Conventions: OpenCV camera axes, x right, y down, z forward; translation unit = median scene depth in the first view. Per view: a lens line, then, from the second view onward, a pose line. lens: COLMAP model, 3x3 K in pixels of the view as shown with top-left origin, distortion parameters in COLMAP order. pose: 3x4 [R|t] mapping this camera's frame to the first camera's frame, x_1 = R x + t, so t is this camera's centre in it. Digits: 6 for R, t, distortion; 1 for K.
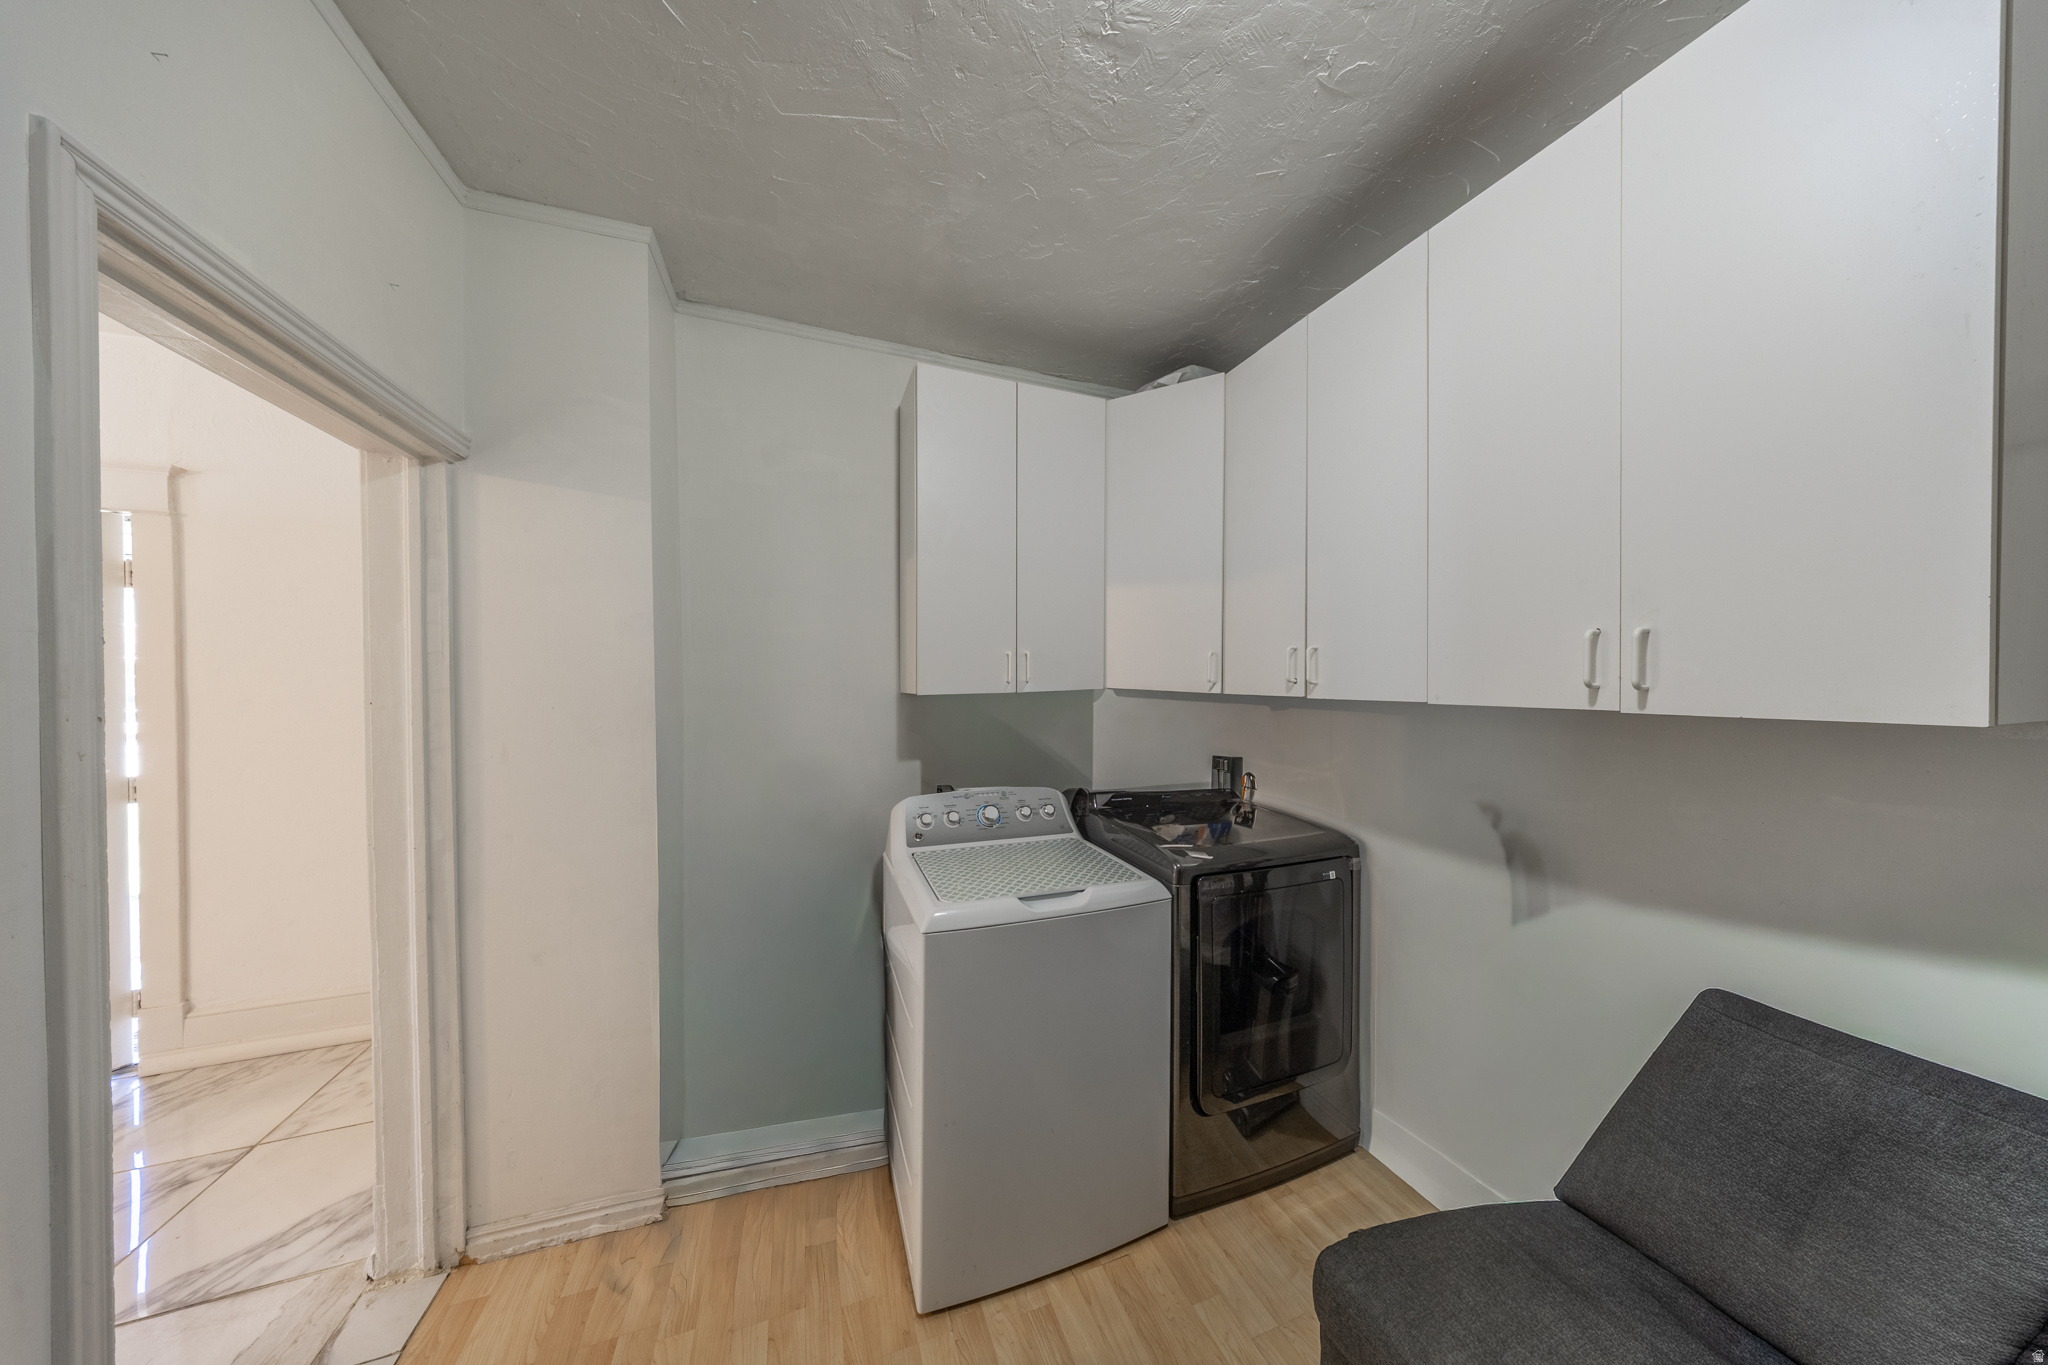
lens RADIAL K [[594.7, 0, 1021.8], [0, 594.7, 684.8], [0, 0, 1]] dist [-0.000270, -0.000028]
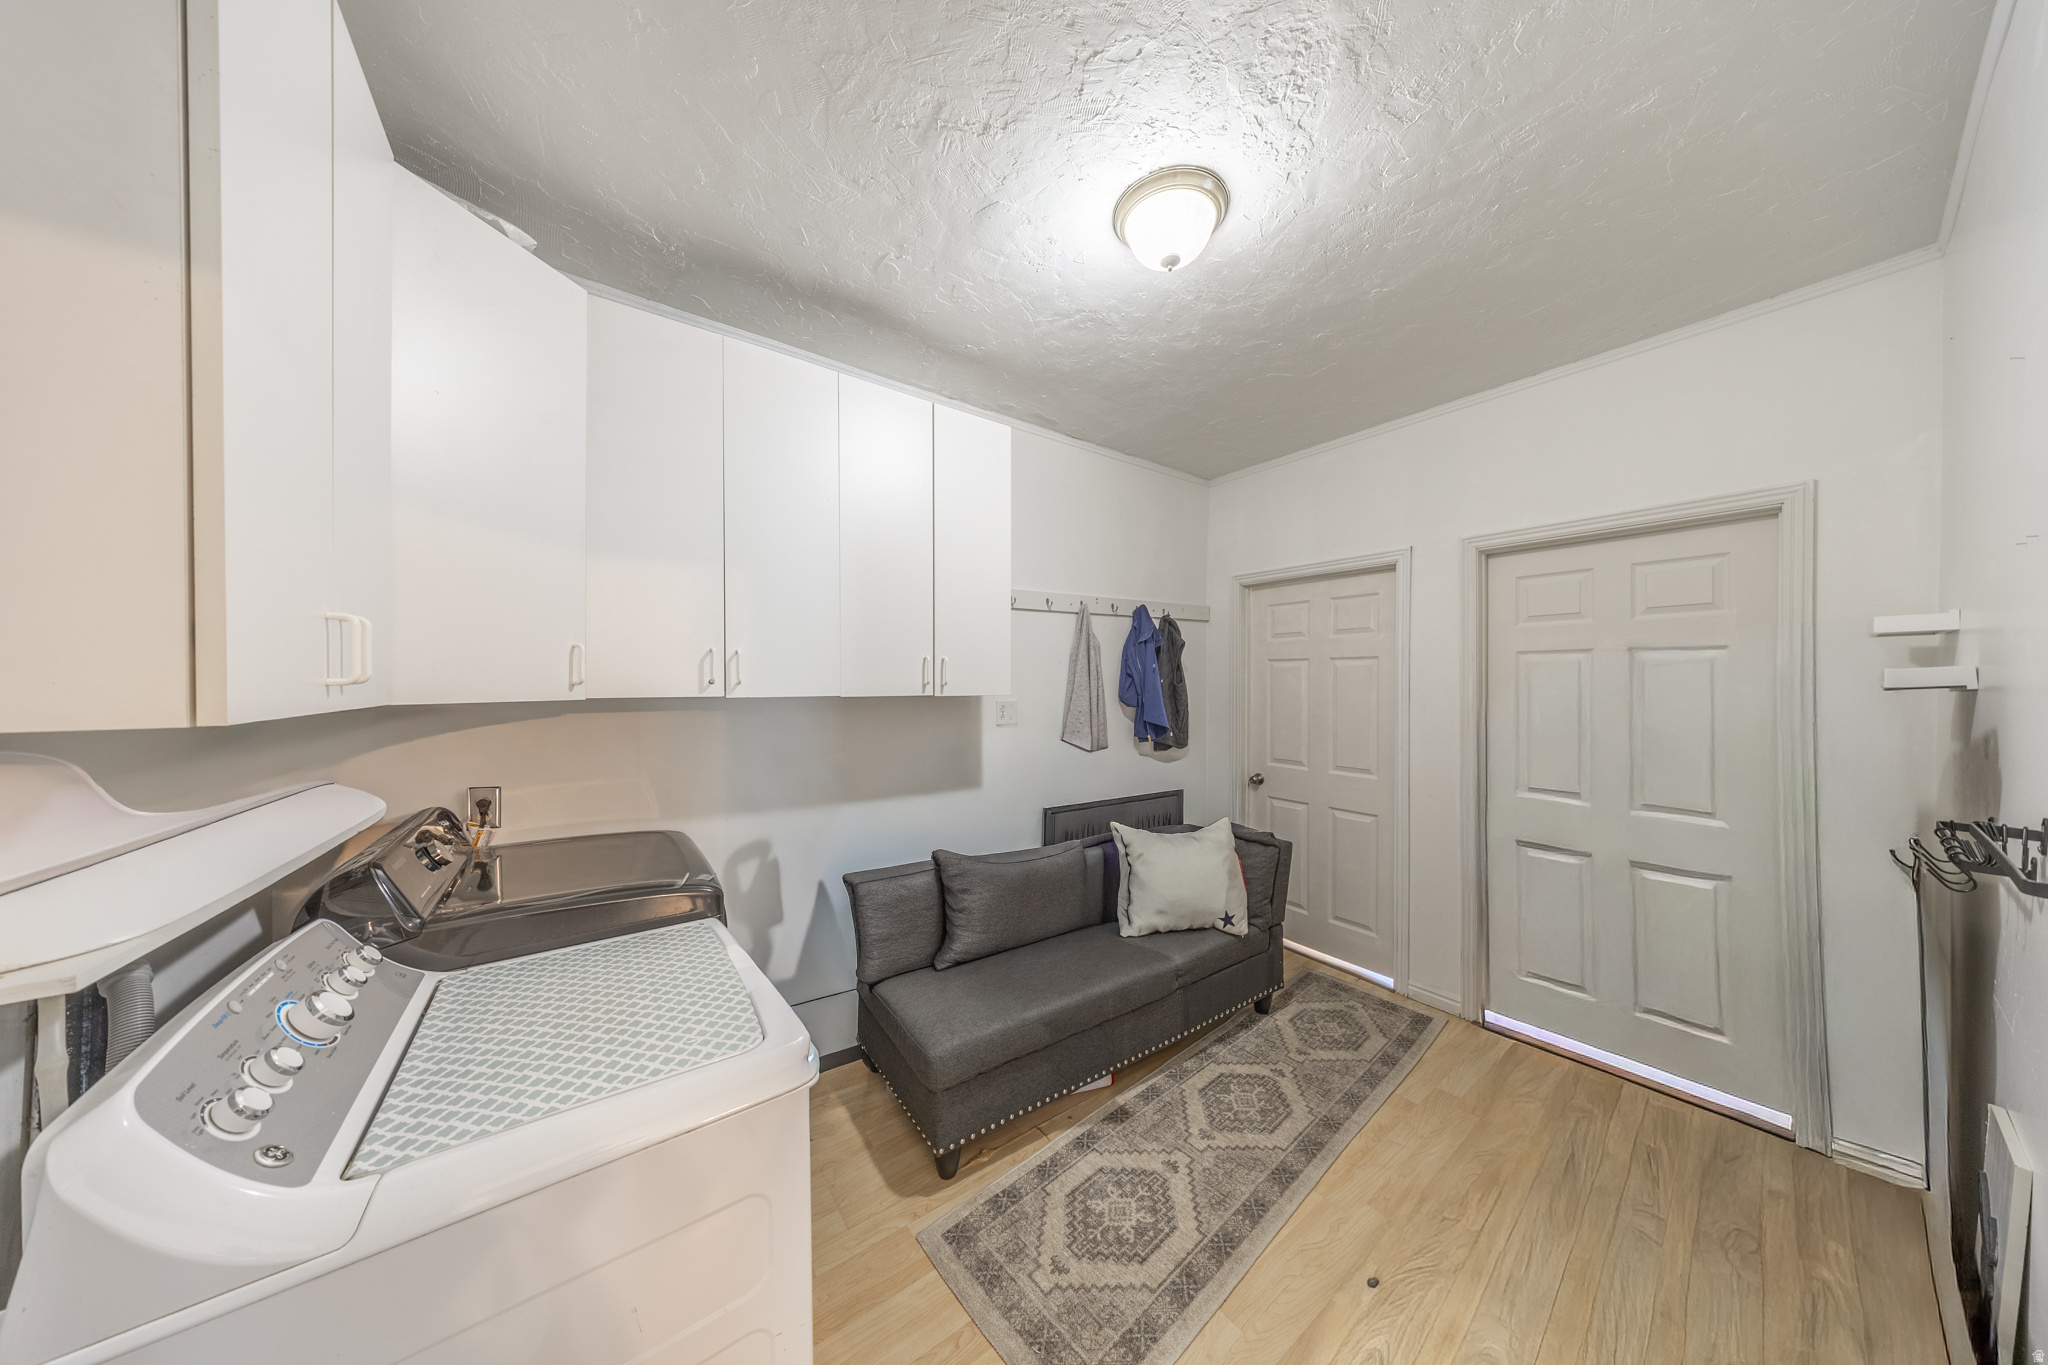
lens RADIAL K [[594.7, 0, 1021.8], [0, 594.7, 684.8], [0, 0, 1]] dist [-0.000270, -0.000028]
pose [[-0.258093, -0.008694, 0.966081, -0.942187], [0.002796, 0.999949, 0.009746, -0.012260], [-0.966116, 0.005216, -0.258055, 1.053552]]
